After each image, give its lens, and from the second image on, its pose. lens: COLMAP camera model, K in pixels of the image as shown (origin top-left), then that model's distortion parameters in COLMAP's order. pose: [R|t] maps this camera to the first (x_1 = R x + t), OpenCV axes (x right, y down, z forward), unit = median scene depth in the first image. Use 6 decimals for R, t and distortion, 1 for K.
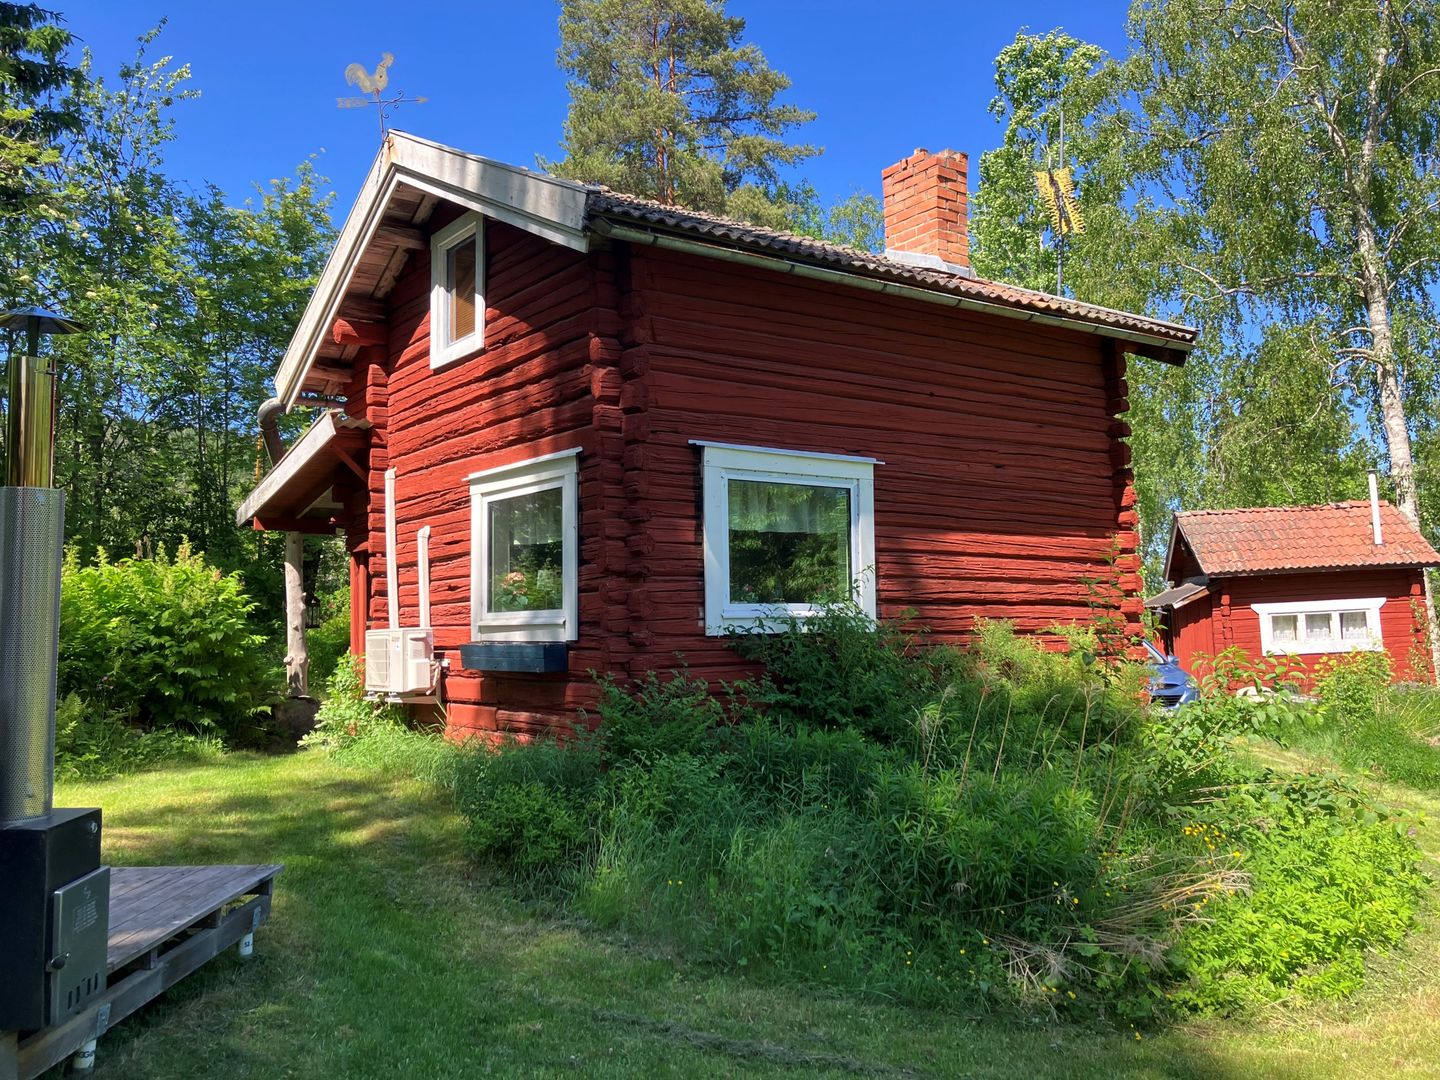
lens RADIAL K [[1178.6, 0, 724.5], [0, 1178.6, 530.3], [0, 0, 1]] dist [0.044001, -0.011716]
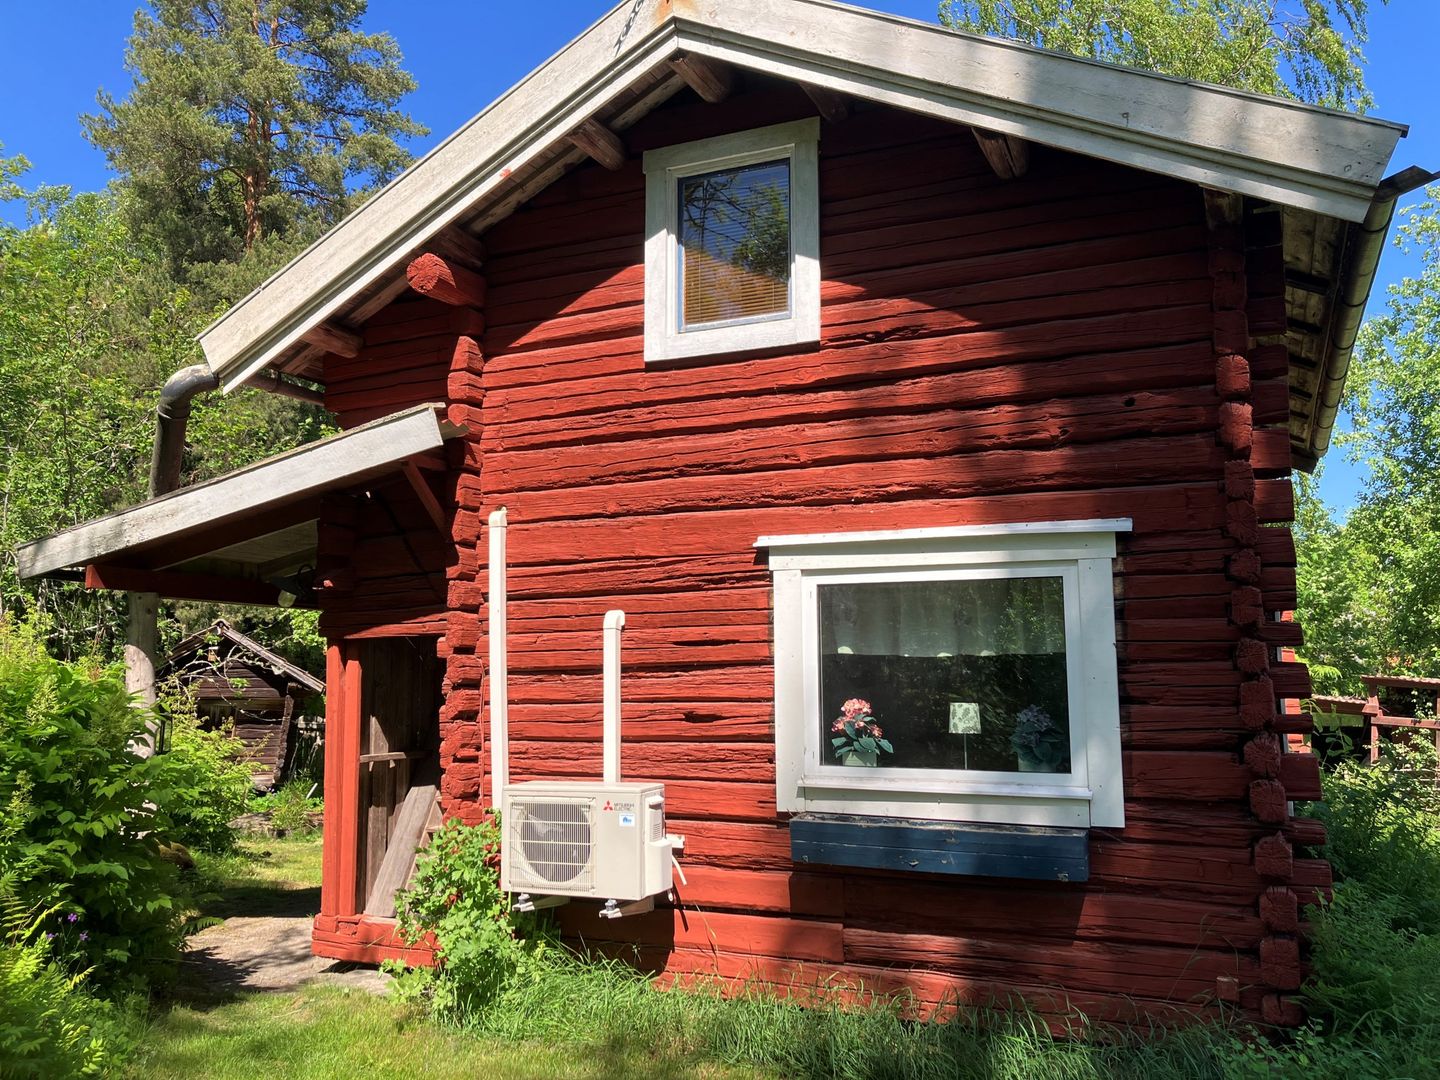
lens RADIAL K [[1178.6, 0, 719.6], [0, 1178.6, 530.0], [0, 0, 1]] dist [0.044001, -0.011716]
pose [[0.878151, 0.078043, 0.471974, -0.524201], [-0.053550, 0.996439, -0.065133, -0.009106], [-0.475376, 0.031922, 0.879203, 0.458909]]
